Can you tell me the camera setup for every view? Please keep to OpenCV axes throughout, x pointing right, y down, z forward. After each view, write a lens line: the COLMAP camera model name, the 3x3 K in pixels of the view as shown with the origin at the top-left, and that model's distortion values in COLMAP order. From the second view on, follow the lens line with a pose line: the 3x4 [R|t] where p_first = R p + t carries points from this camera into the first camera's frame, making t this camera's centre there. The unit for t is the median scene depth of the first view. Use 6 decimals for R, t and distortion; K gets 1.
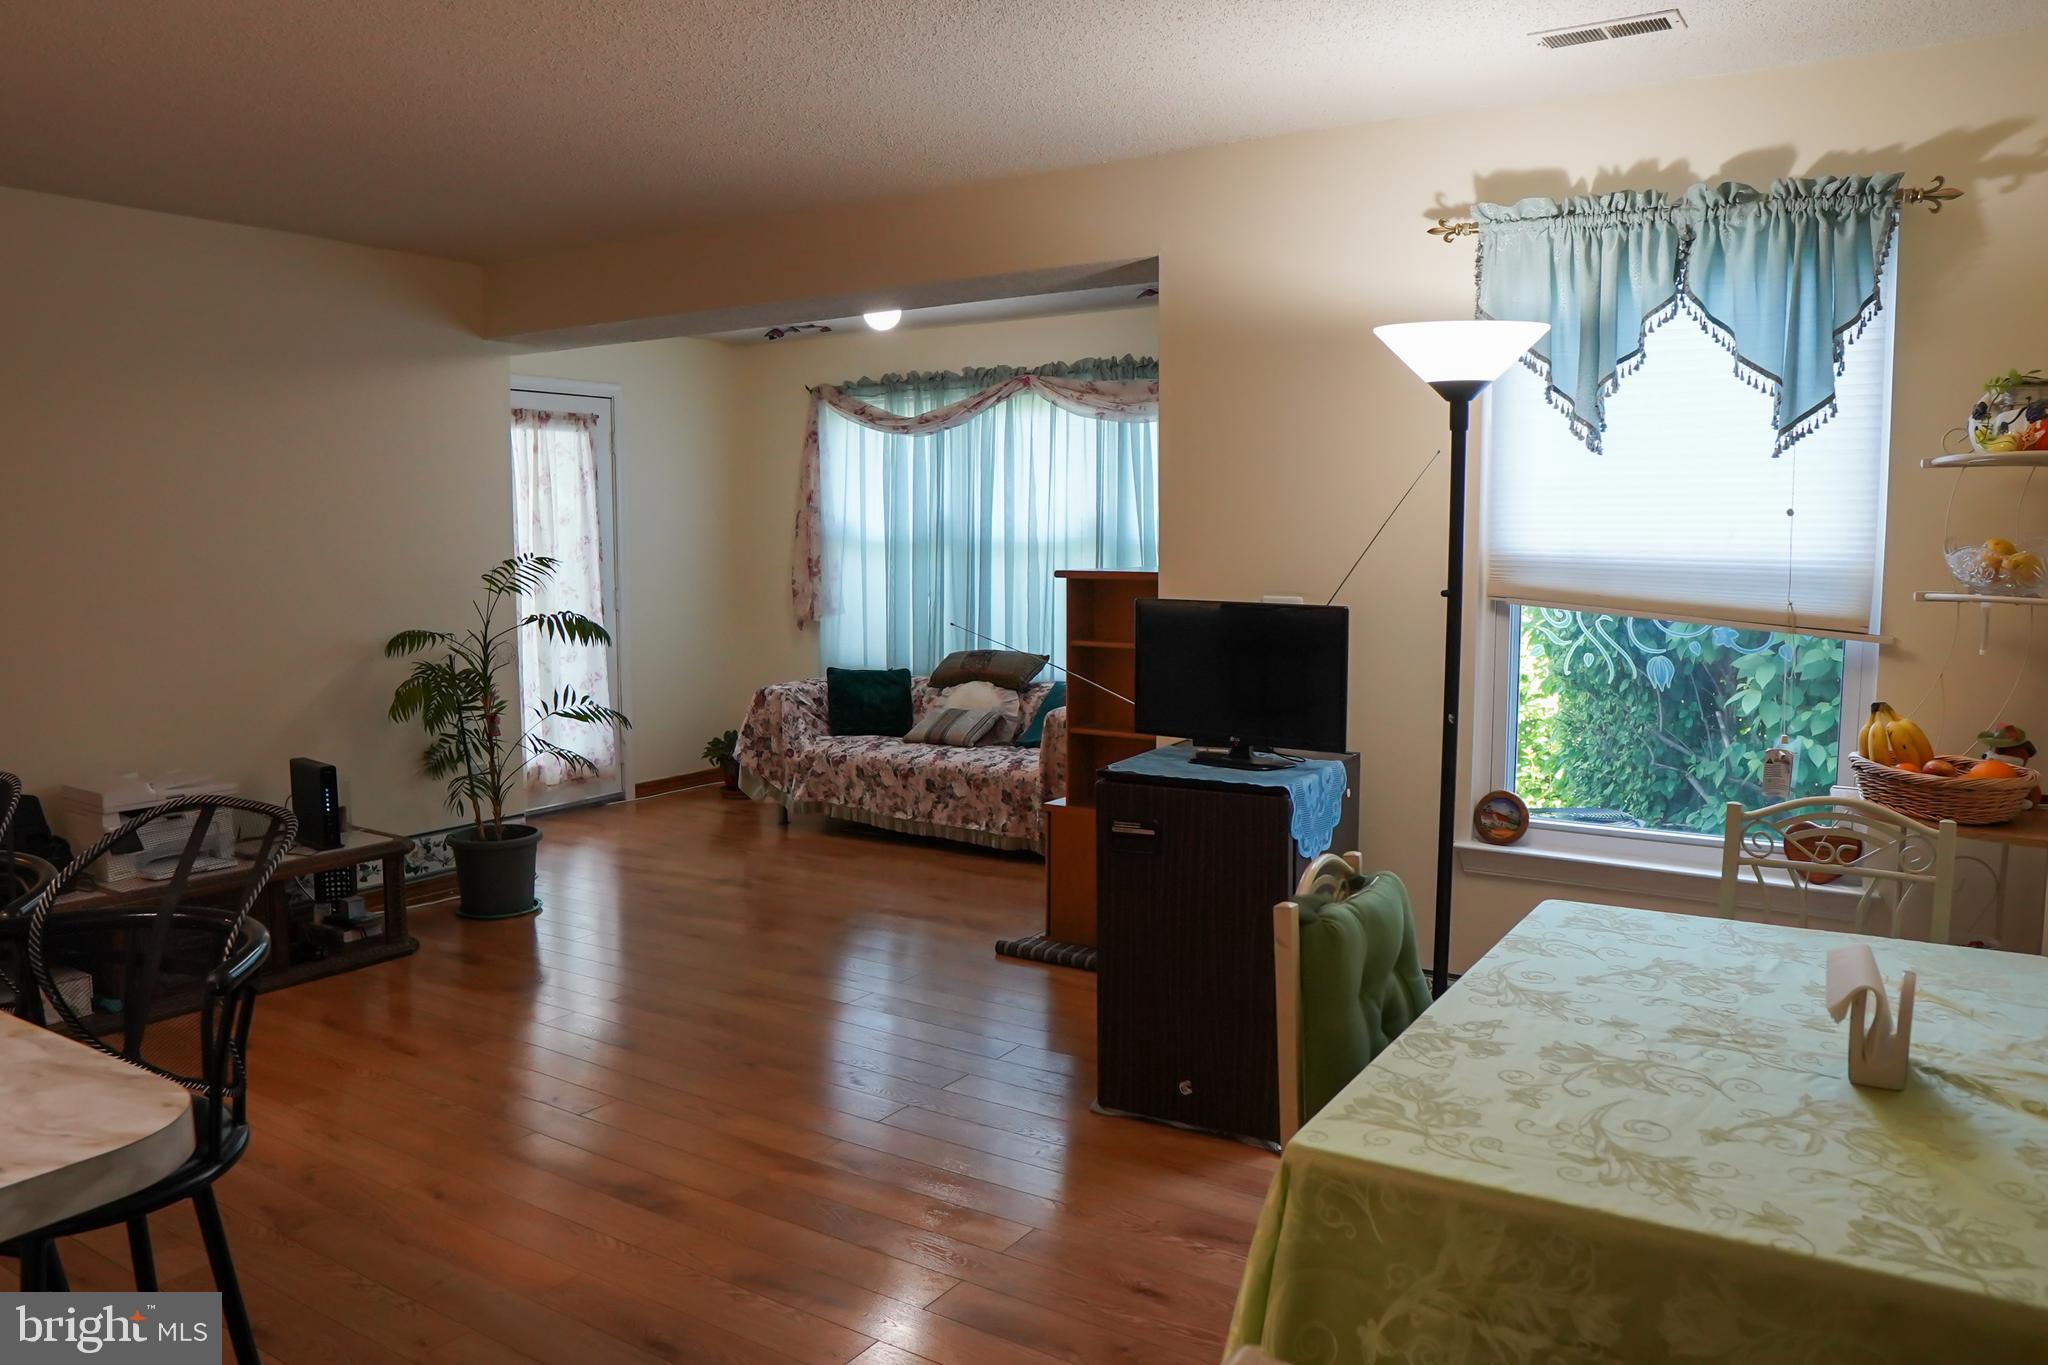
lens RADIAL K [[1459.3, 0, 1008.9], [0, 1459.3, 683.2], [0, 0, 1]] dist [-0.112853, 0.078266]
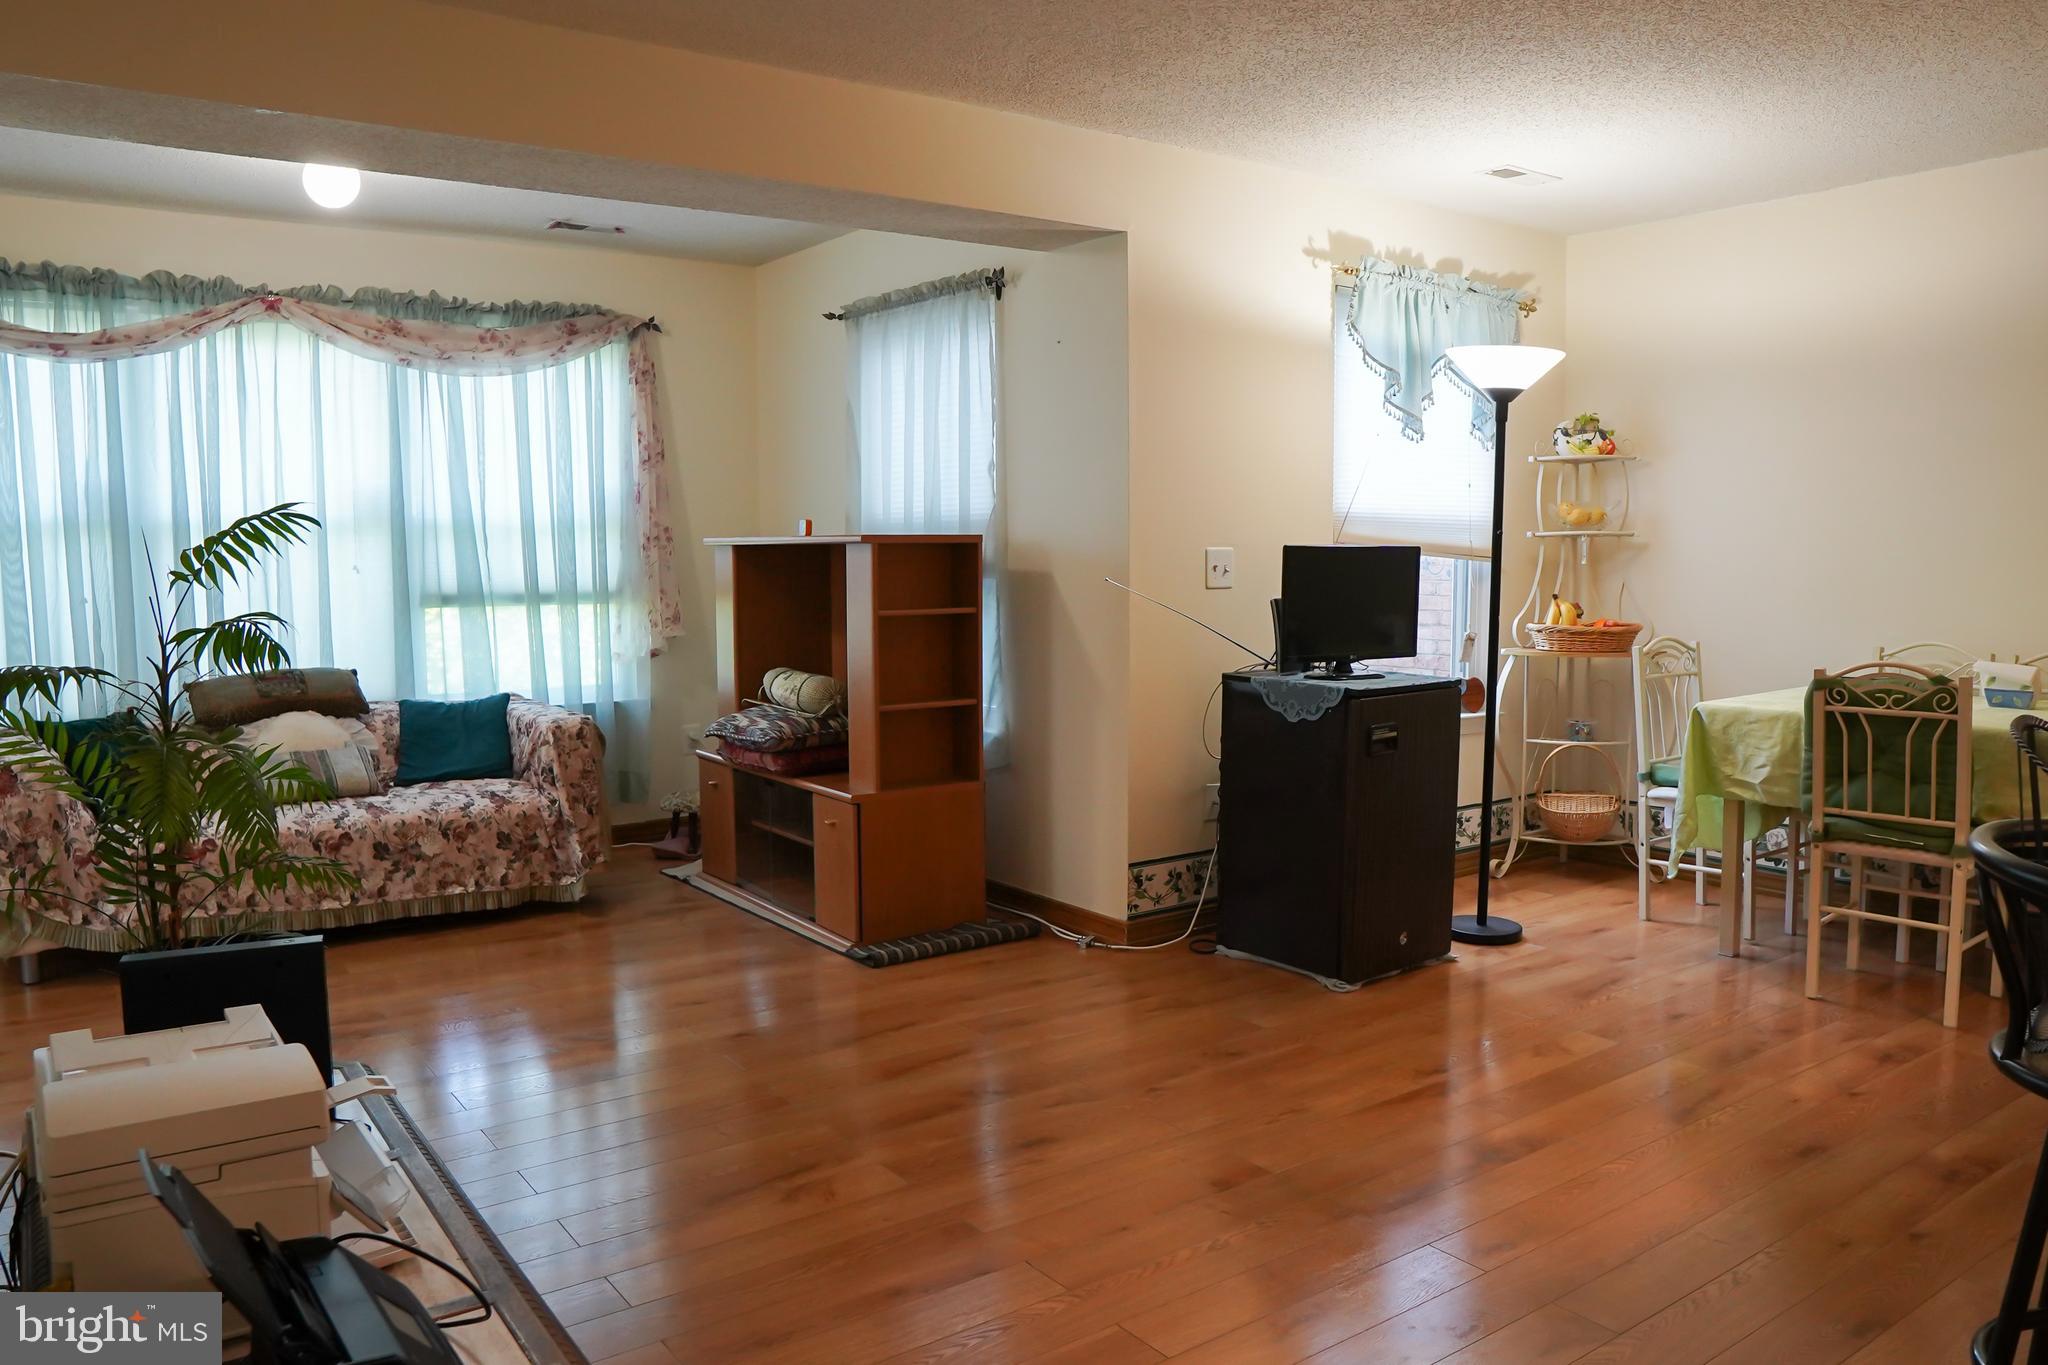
lens RADIAL K [[1459.3, 0, 1008.9], [0, 1459.3, 683.2], [0, 0, 1]] dist [-0.112853, 0.078266]
pose [[0.366253, -0.089154, 0.926234, -0.595120], [0.102122, 0.993238, 0.055222, -0.020147], [-0.924894, 0.074363, 0.372881, 0.443246]]
